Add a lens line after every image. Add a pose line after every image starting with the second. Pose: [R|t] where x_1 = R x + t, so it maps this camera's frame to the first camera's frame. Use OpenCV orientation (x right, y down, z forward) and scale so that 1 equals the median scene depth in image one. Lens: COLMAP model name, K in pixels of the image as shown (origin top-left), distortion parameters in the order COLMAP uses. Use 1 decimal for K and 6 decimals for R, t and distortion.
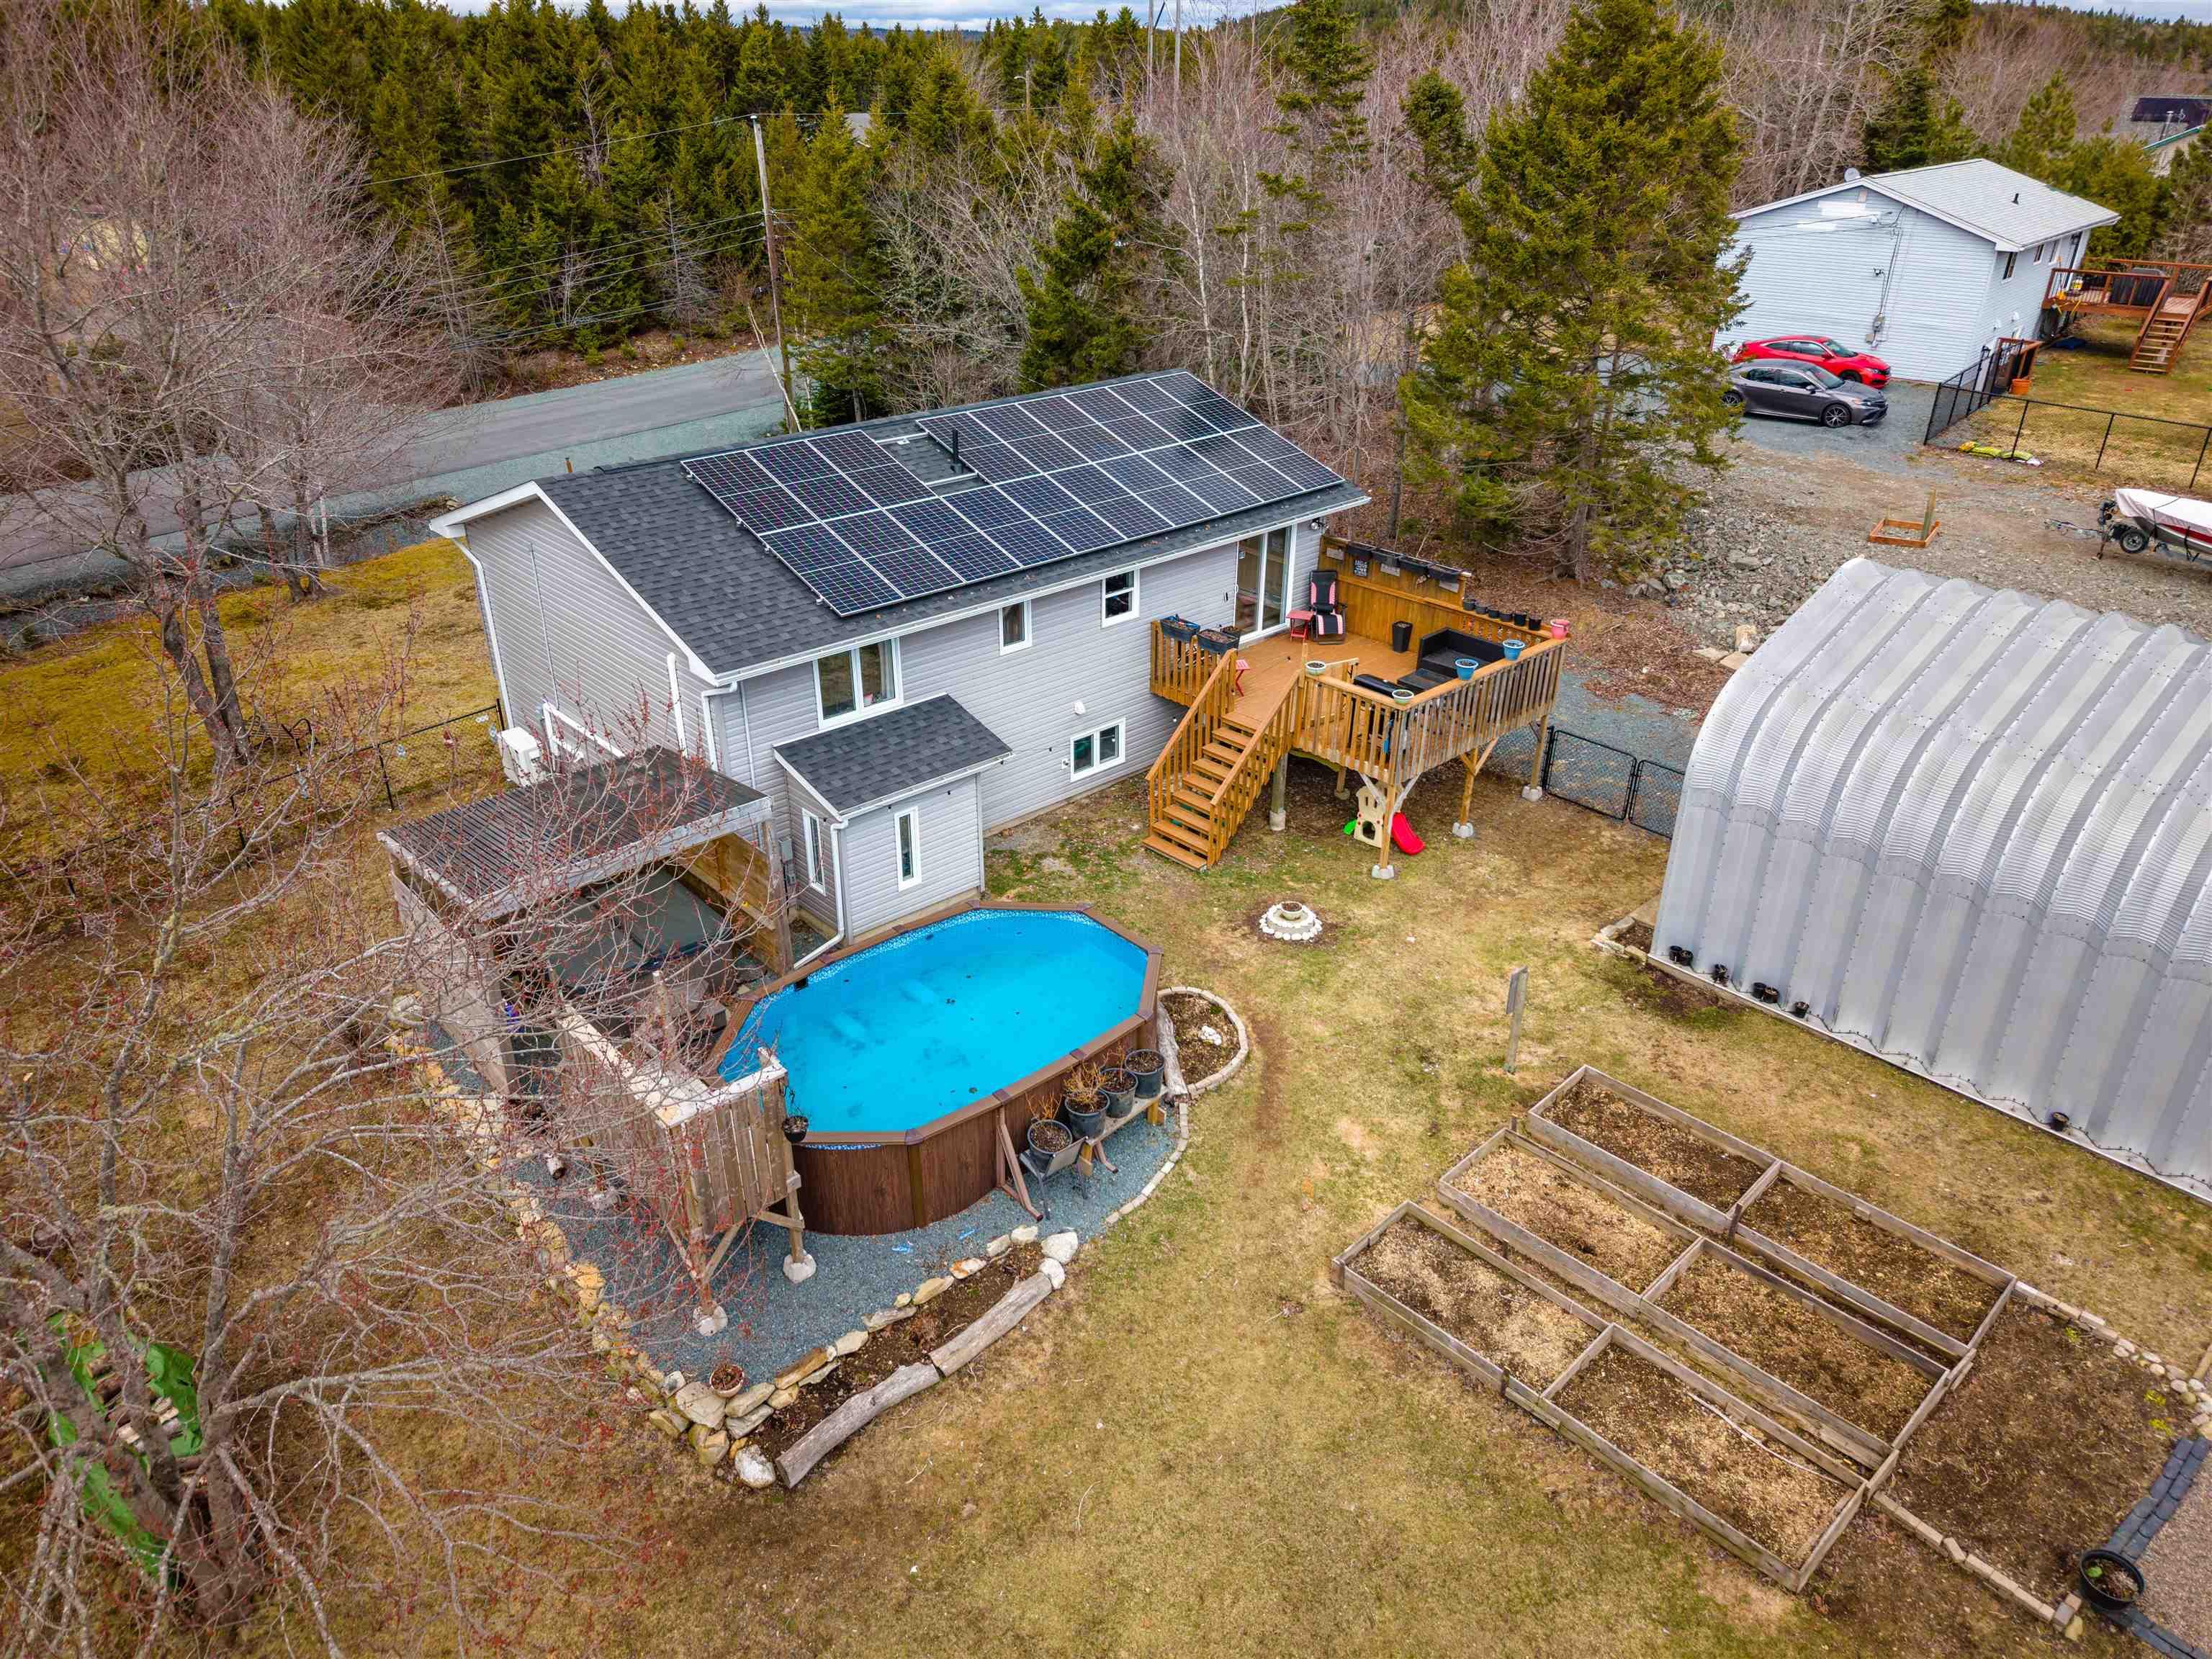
lens RADIAL K [[1471.7, 0, 1109.8], [0, 1471.7, 831.6], [0, 0, 1]] dist [0.040818, -0.032161]
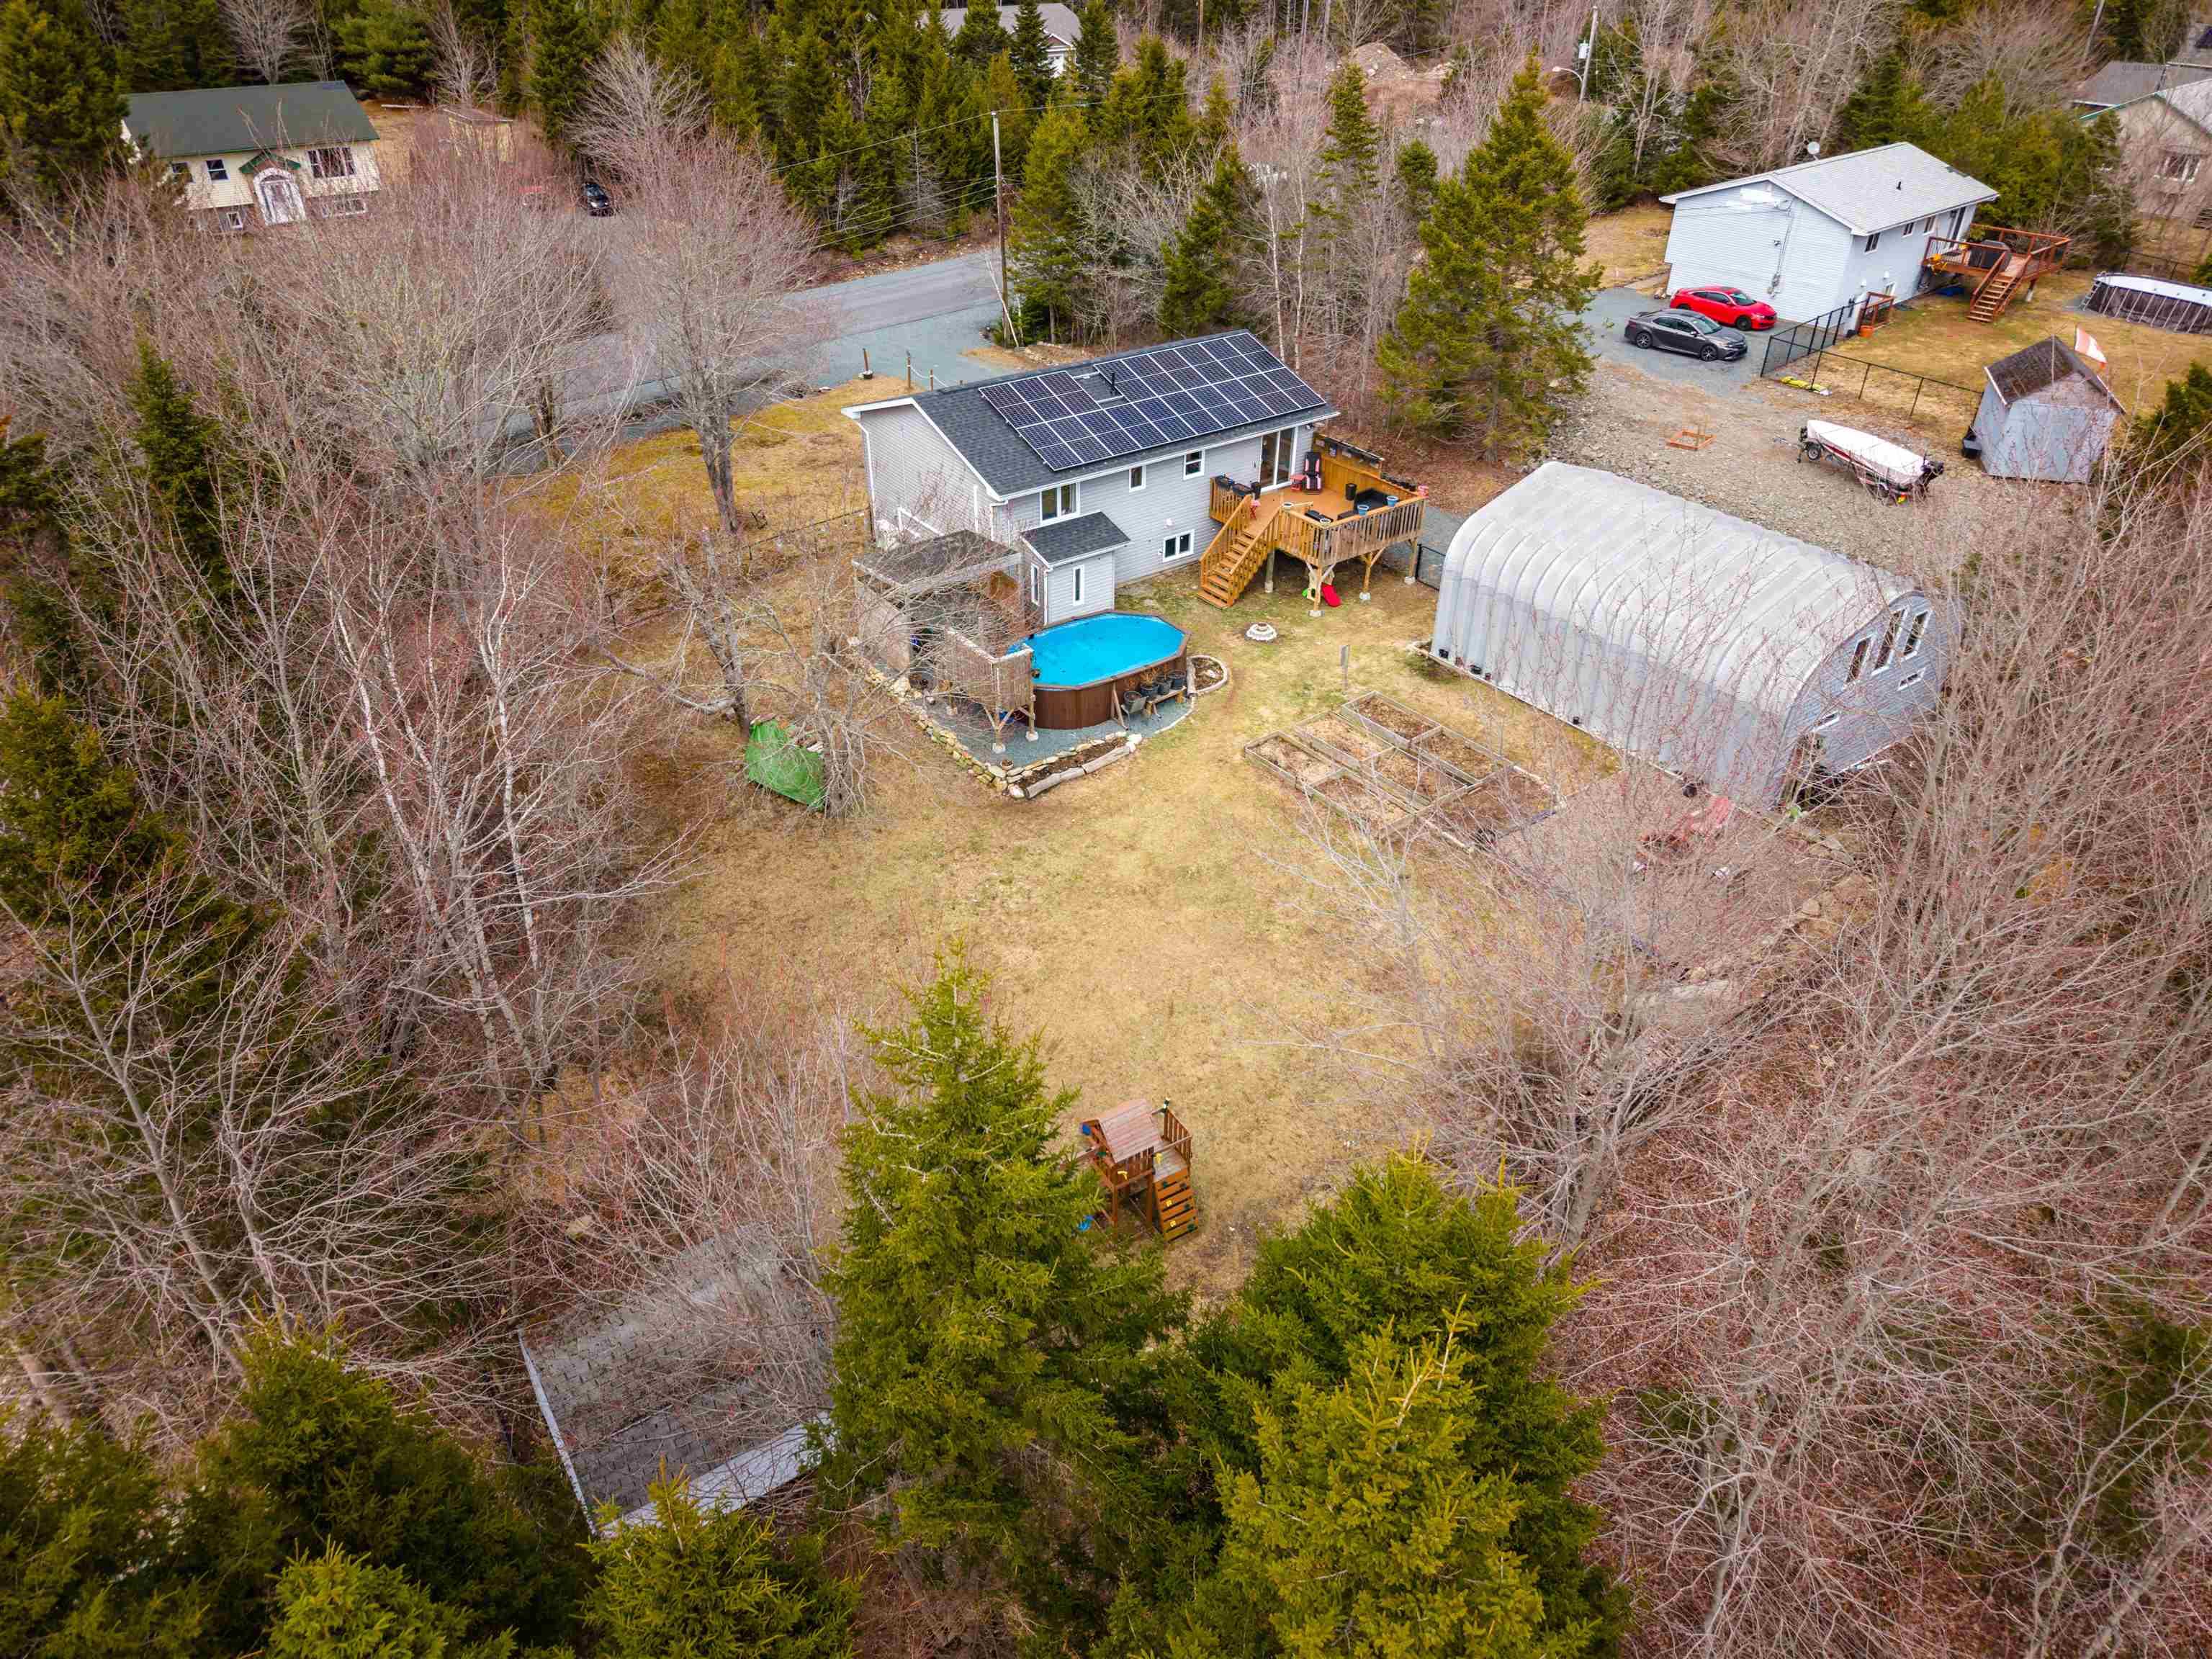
lens RADIAL K [[1471.7, 0, 1099.4], [0, 1471.7, 834.3], [0, 0, 1]] dist [0.040818, -0.032161]
pose [[0.992860, 0.067662, -0.098237, 0.114374], [-0.056830, 0.992399, 0.109152, 0.124882], [0.104876, -0.102790, 0.989159, -1.038702]]
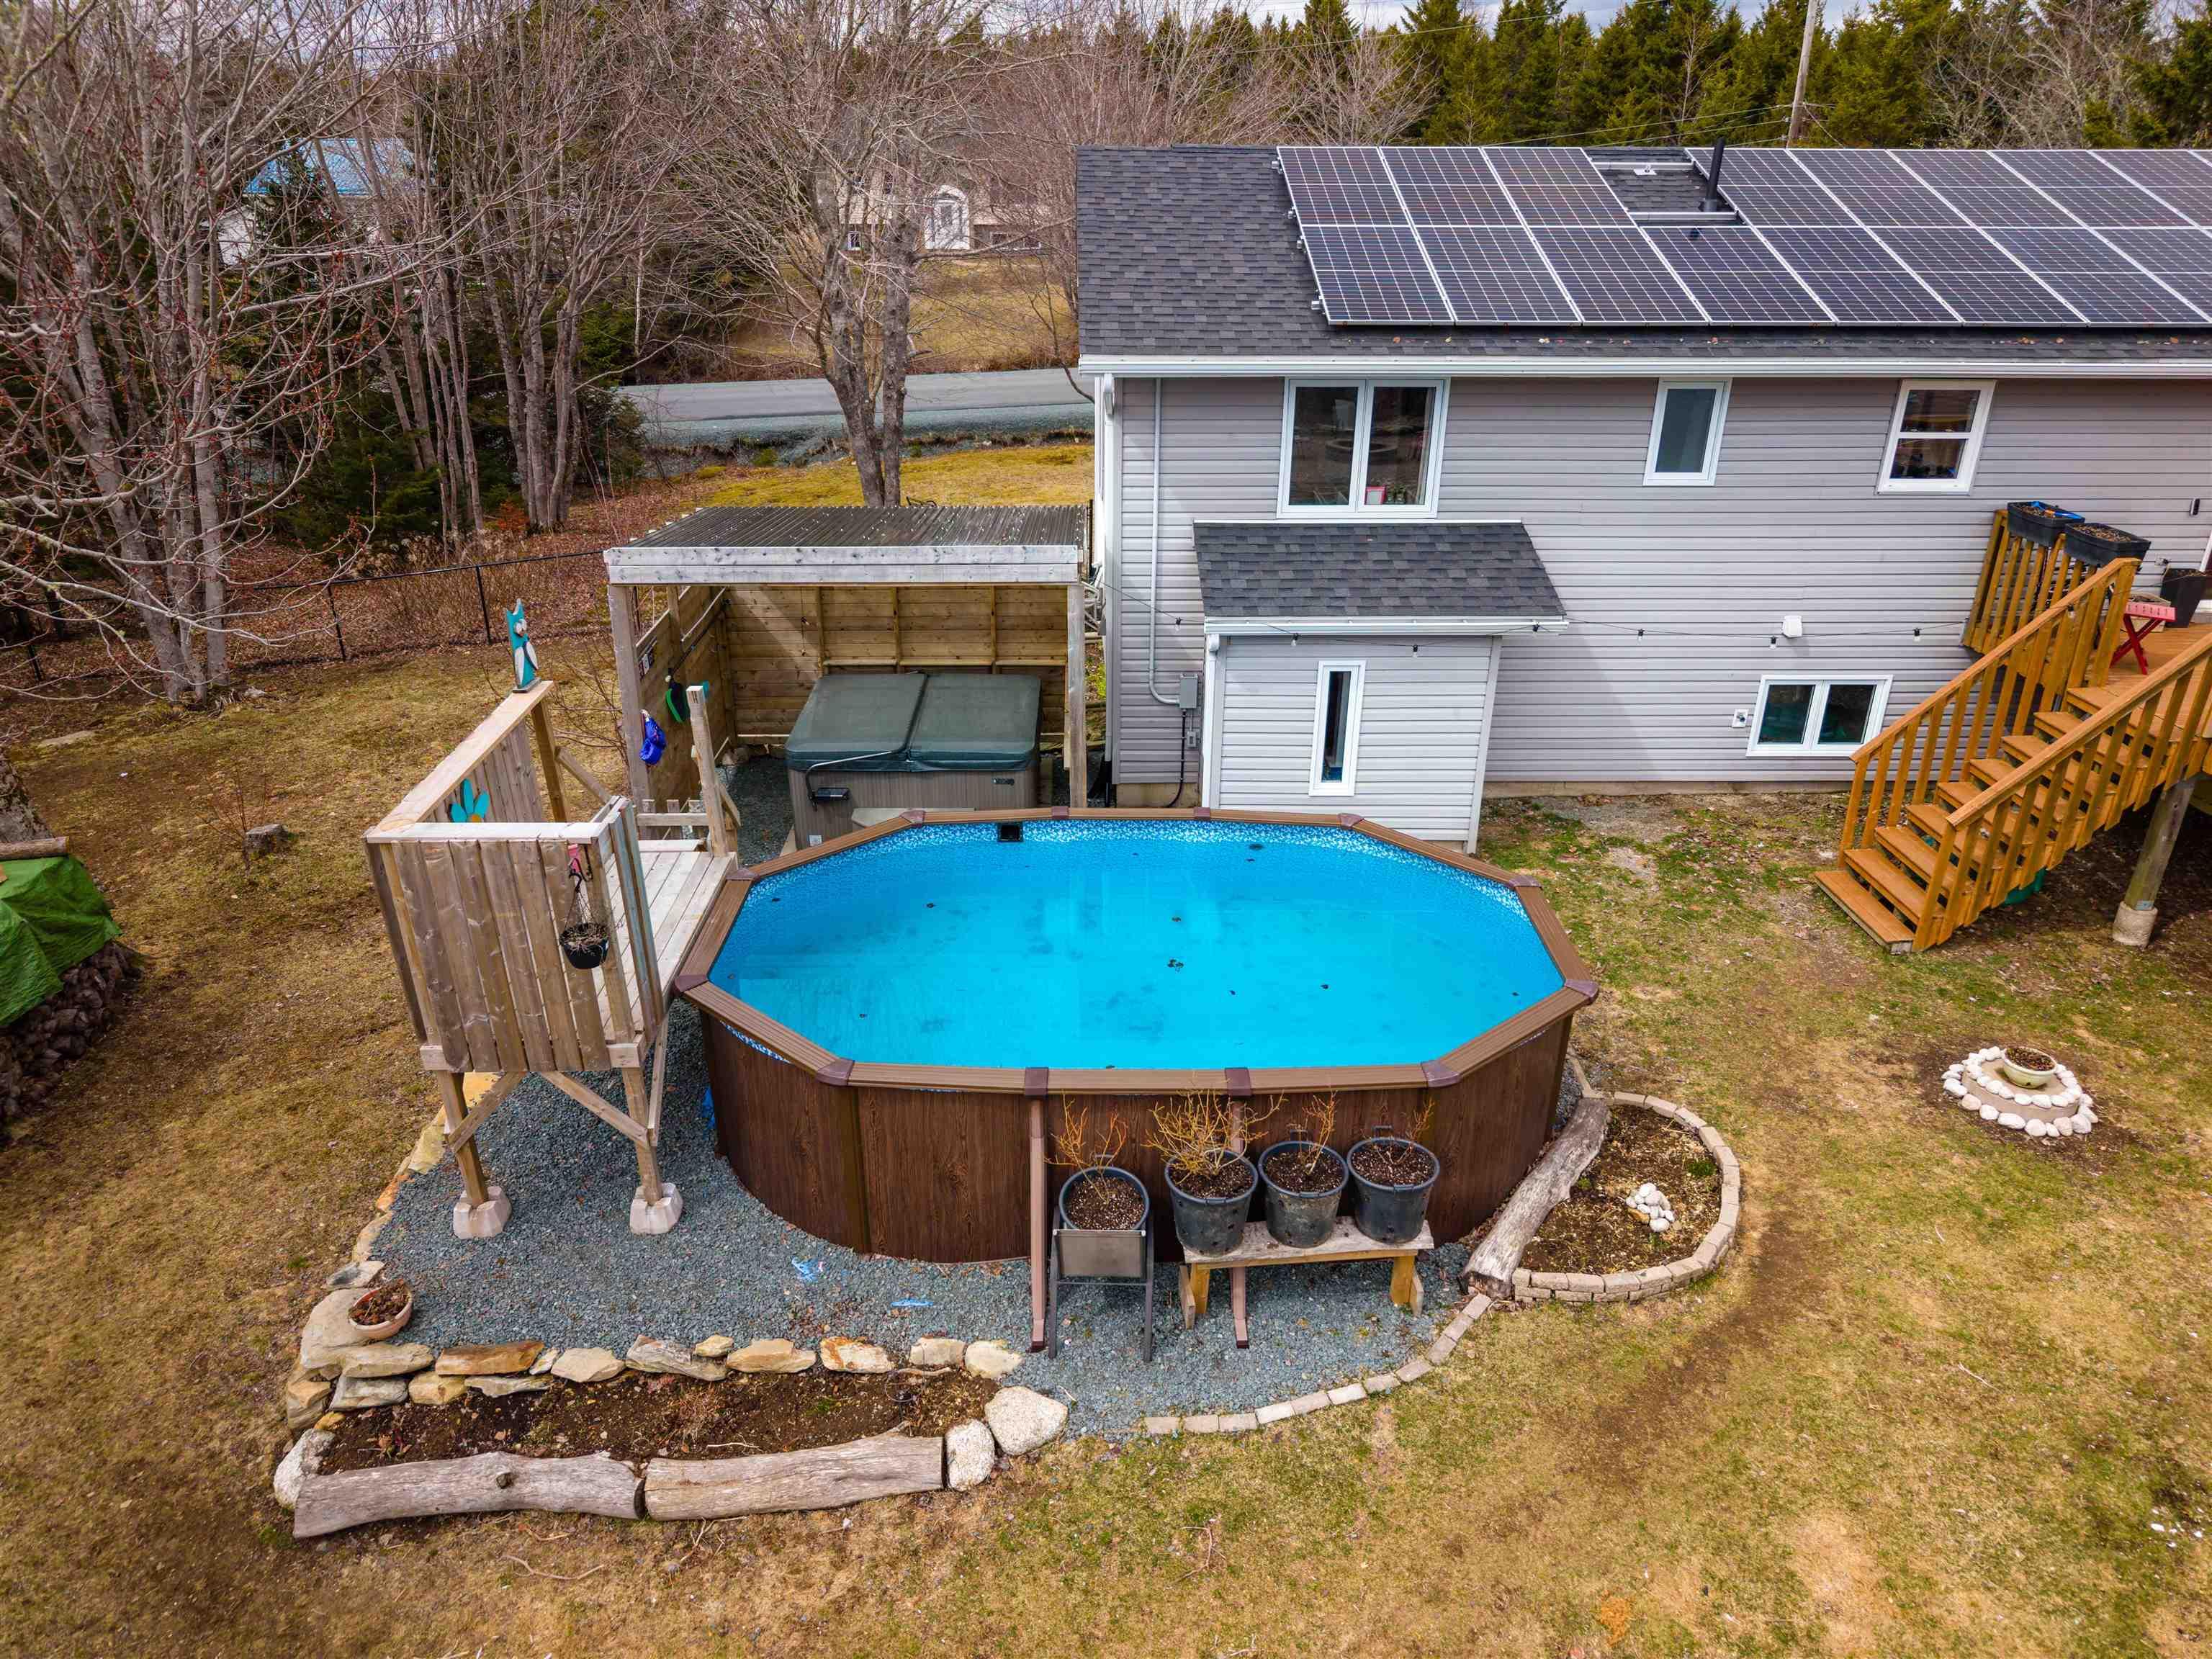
lens RADIAL K [[1471.7, 0, 1094.0], [0, 1471.7, 830.0], [0, 0, 1]] dist [0.040818, -0.032161]
pose [[0.744873, 0.278721, -0.606200, 0.160680], [-0.310029, 0.949110, 0.055433, 0.046012], [0.590801, 0.146649, 0.793378, 0.429264]]
